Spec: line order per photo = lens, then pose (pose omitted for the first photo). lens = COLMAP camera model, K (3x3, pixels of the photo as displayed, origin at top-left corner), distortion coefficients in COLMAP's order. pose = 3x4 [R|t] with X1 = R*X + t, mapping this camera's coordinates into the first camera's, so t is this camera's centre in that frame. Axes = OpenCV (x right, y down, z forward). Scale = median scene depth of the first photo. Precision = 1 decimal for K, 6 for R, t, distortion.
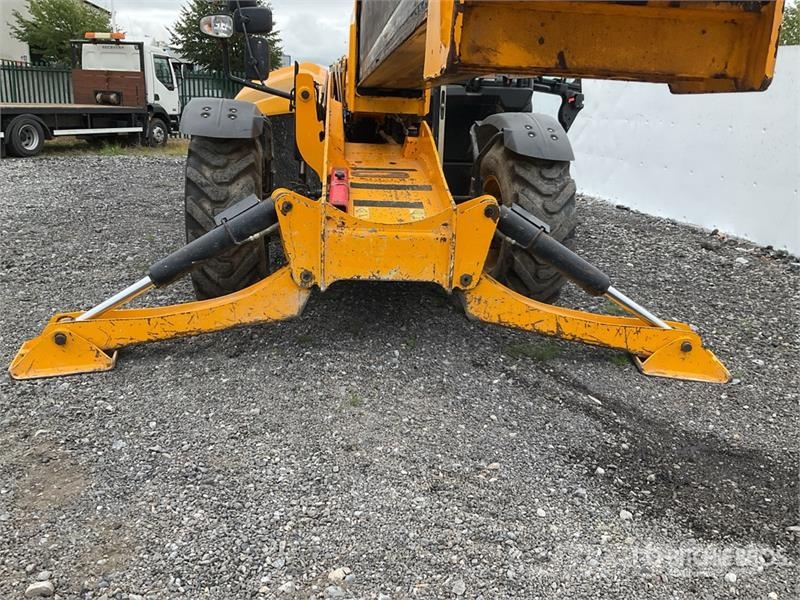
lens RADIAL K [[651.1, 0, 400.0], [0, 651.1, 300.0], [0, 0, 1]] dist [0.099836, -0.203124]
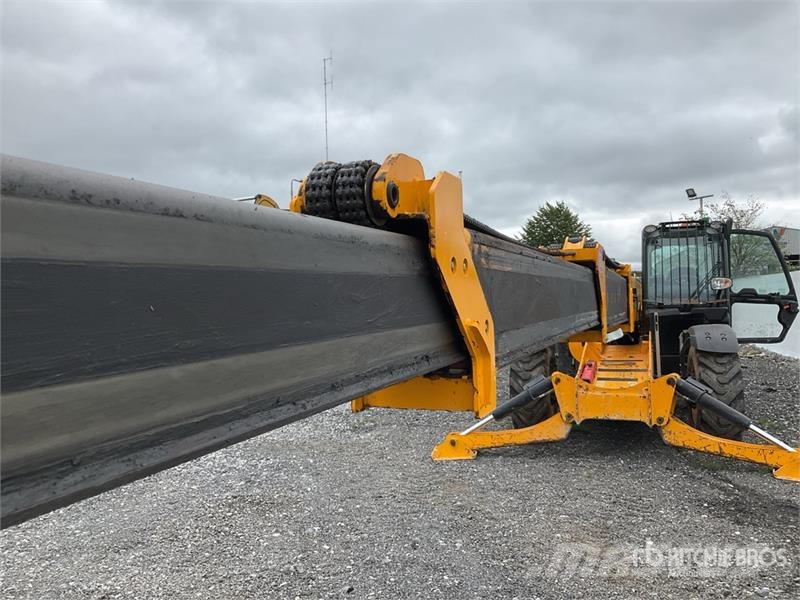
lens RADIAL K [[651.1, 0, 400.0], [0, 651.1, 300.0], [0, 0, 1]] dist [0.099836, -0.203124]
pose [[0.884523, -0.075226, -0.460392, 0.320369], [-0.062941, 0.958644, -0.277562, 0.195360], [0.462232, 0.274488, 0.843207, -0.921253]]
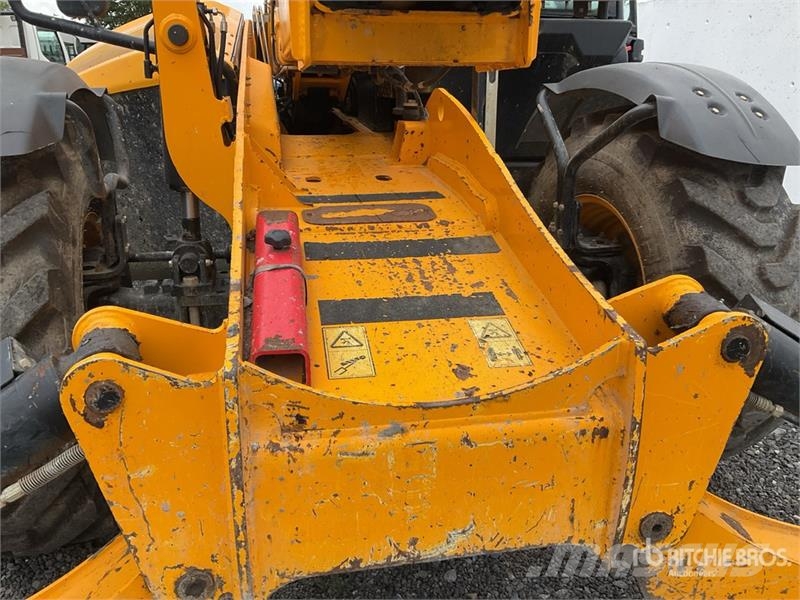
lens RADIAL K [[651.1, 0, 400.0], [0, 651.1, 300.0], [0, 0, 1]] dist [0.099836, -0.203124]
pose [[0.994335, -0.069153, 0.080719, -0.057524], [0.065960, 0.996956, 0.041574, -0.176145], [-0.083348, -0.036014, 0.995870, 0.648601]]
